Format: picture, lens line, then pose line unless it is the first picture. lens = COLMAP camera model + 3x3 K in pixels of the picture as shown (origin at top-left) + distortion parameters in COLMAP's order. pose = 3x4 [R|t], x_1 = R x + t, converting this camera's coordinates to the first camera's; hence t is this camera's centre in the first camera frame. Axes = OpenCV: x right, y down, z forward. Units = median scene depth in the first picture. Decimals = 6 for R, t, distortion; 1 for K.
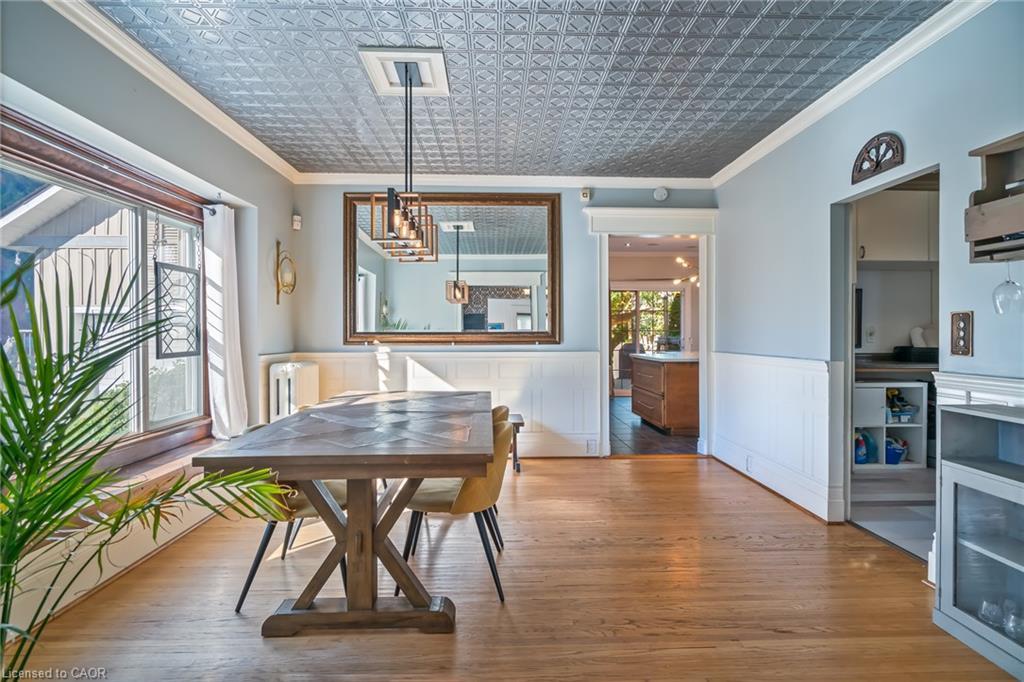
lens RADIAL K [[466.0, 0, 506.5], [0, 466.0, 338.8], [0, 0, 1]] dist [-0.000788, 0.000173]
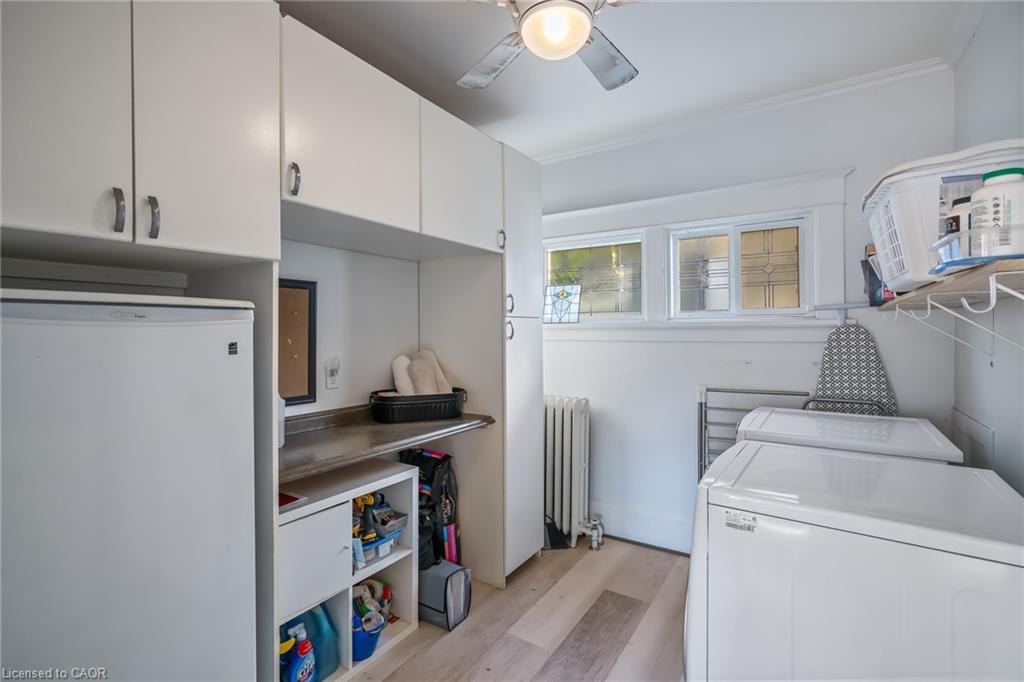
lens RADIAL K [[466.0, 0, 508.8], [0, 466.0, 336.2], [0, 0, 1]] dist [-0.000788, 0.000173]
pose [[0.573085, -0.005278, 0.819479, 0.525869], [0.008678, 0.999962, 0.000372, -0.052766], [-0.819450, 0.006898, 0.573109, 0.607307]]
